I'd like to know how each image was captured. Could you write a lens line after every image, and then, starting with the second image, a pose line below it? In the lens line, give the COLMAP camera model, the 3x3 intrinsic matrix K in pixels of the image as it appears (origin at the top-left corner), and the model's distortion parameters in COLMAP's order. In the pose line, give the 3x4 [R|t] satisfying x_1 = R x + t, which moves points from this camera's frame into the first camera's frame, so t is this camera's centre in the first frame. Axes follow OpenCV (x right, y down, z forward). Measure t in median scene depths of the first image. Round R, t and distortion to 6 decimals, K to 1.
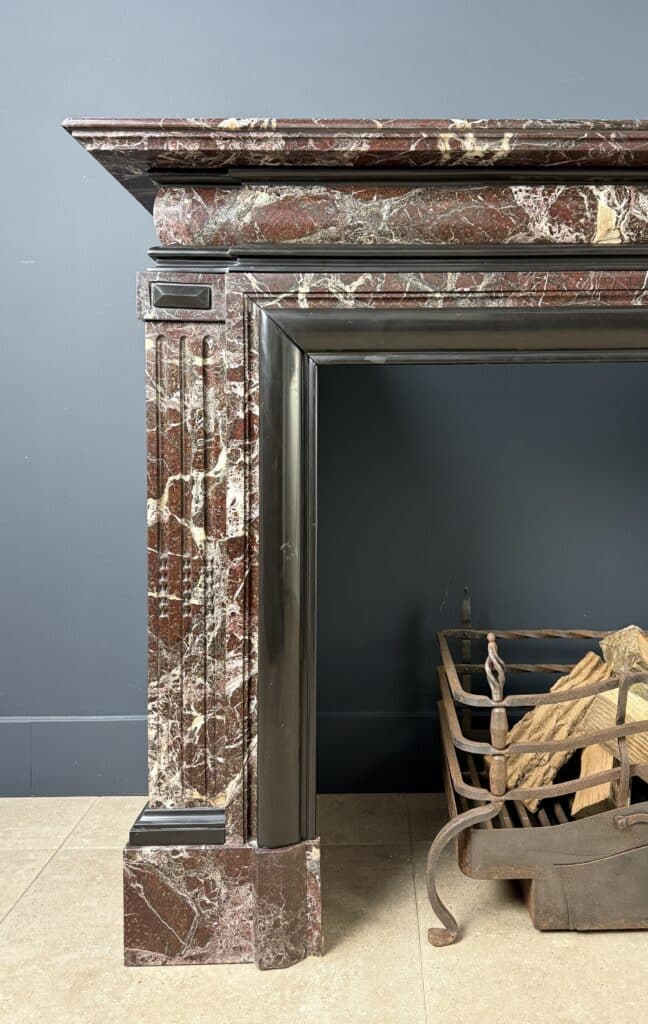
lens RADIAL K [[825.9, 0, 389.9], [0, 825.9, 453.5], [0, 0, 1]] dist [0.216127, -0.485935]
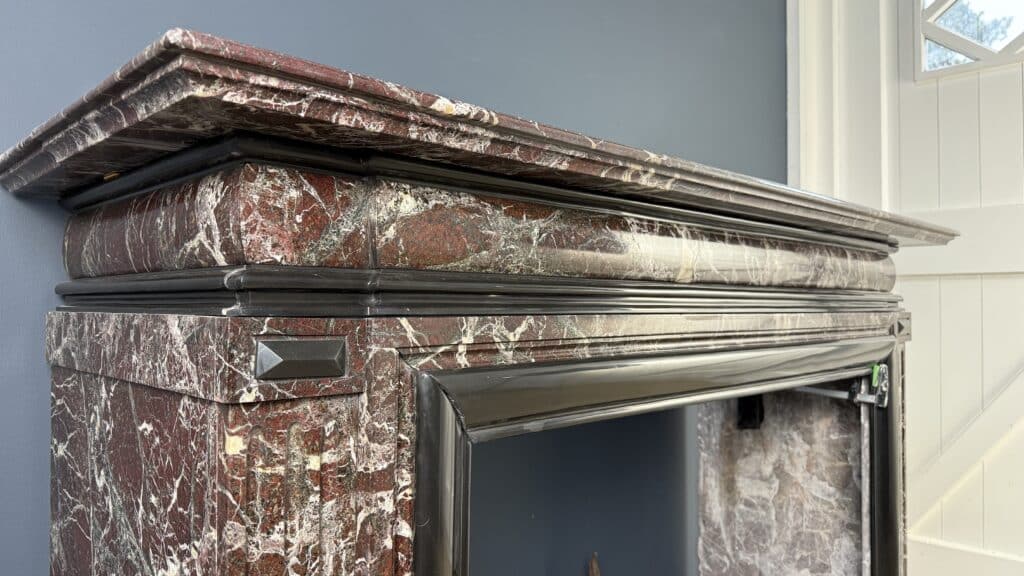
lens RADIAL K [[724.9, 0, 517.3], [0, 724.9, 289.1], [0, 0, 1]] dist [0.088106, -0.170218]
pose [[0.716108, 0.022650, 0.697622, -0.492249], [0.003955, 0.999326, -0.036506, -0.214209], [-0.697979, 0.028901, 0.715535, 0.527221]]
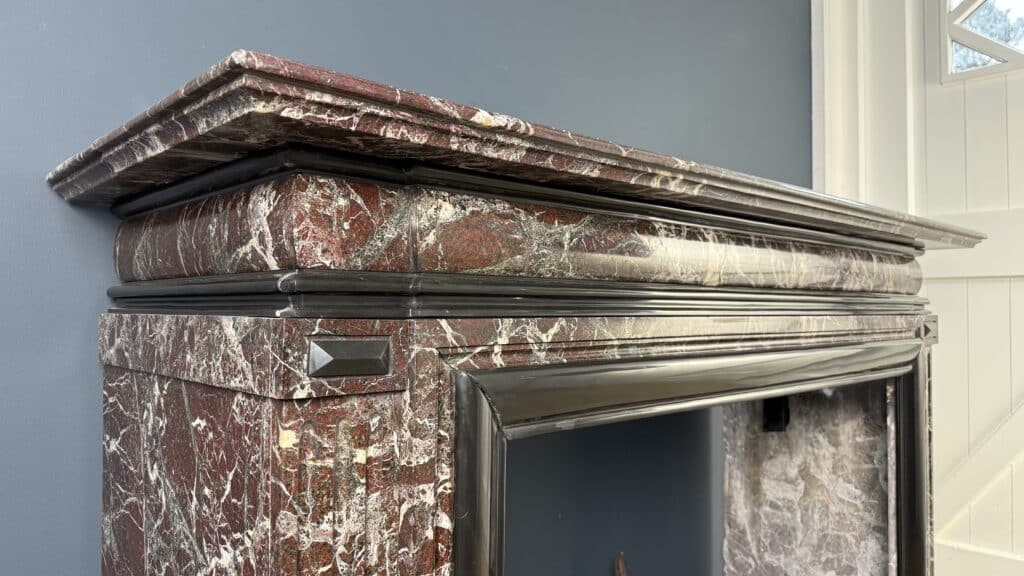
lens RADIAL K [[724.9, 0, 517.3], [0, 724.9, 289.1], [0, 0, 1]] dist [0.088106, -0.170218]
pose [[0.736204, 0.025264, 0.676288, -0.517278], [0.003001, 0.999171, -0.040594, -0.213340], [-0.676753, 0.031915, 0.735518, 0.516720]]
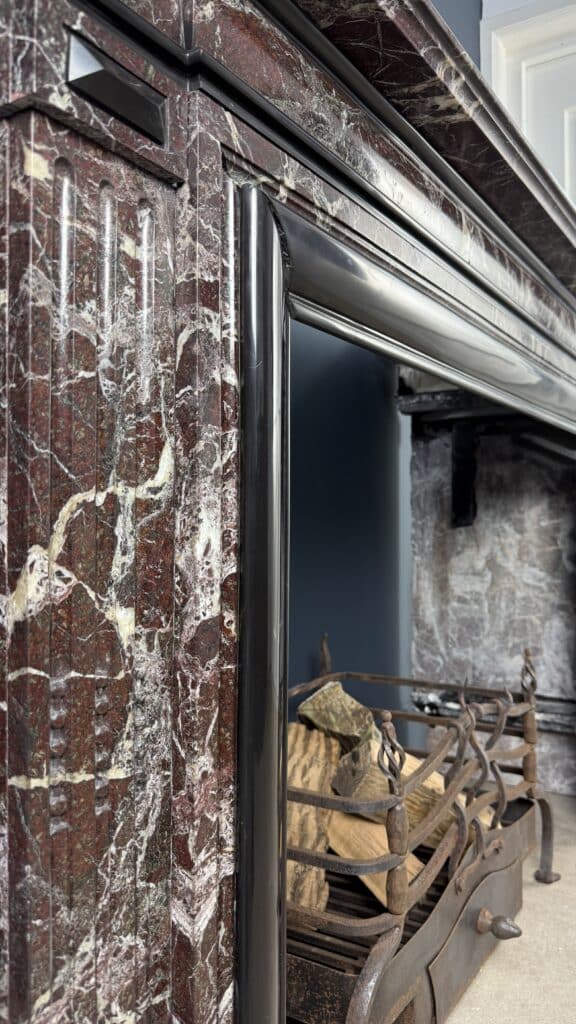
lens RADIAL K [[737.6, 0, 366.0], [0, 737.6, 517.2], [0, 0, 1]] dist [0.074093, -0.143865]
pose [[0.506930, 0.013698, 0.861878, -0.516163], [0.013896, 0.999614, -0.024060, 0.050938], [-0.861875, 0.024173, 0.506544, 0.685770]]
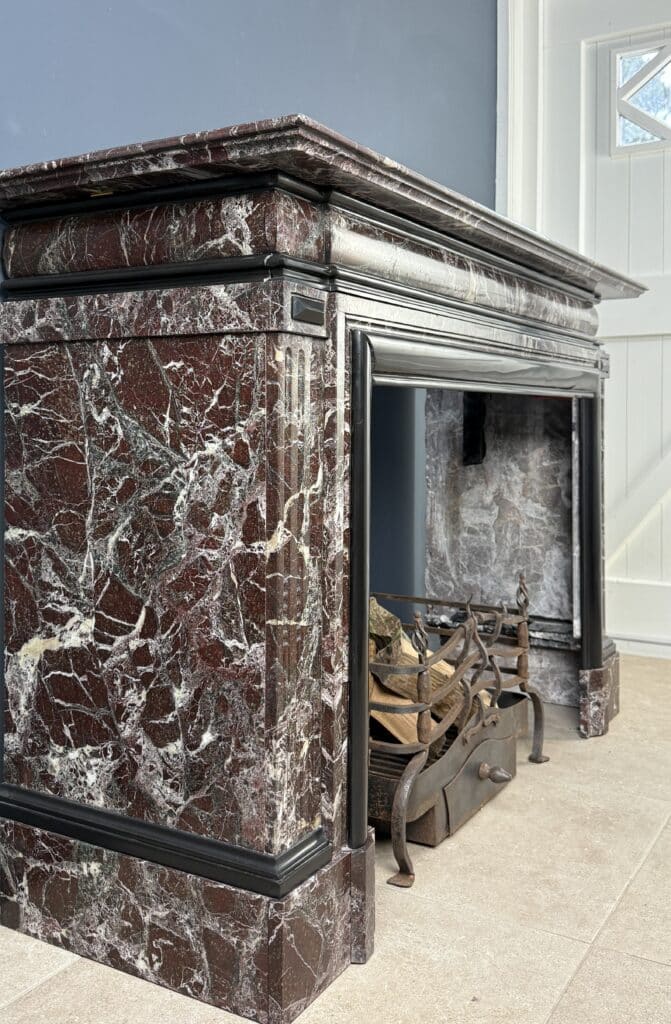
lens RADIAL K [[953.7, 0, 336.4], [0, 953.7, 428.1], [0, 0, 1]] dist [0.211824, -0.642416]
pose [[0.523119, 0.000488, 0.852260, -1.171271], [0.007597, 0.999957, -0.005236, -0.043857], [-0.852226, 0.009214, 0.523093, 0.387292]]
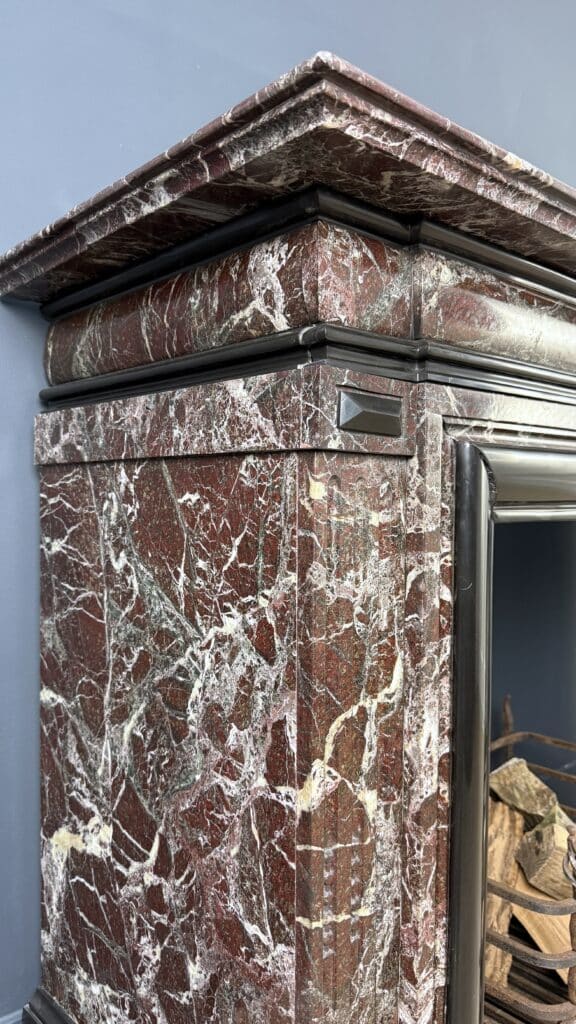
lens RADIAL K [[747.8, 0, 292.9], [0, 747.8, 515.6], [0, 0, 1]] dist [0.105190, -0.192809]
pose [[0.752915, -0.005703, 0.658093, -0.639823], [-0.000538, 0.999957, 0.009281, -0.118105], [-0.658118, -0.007341, 0.752879, 0.626747]]
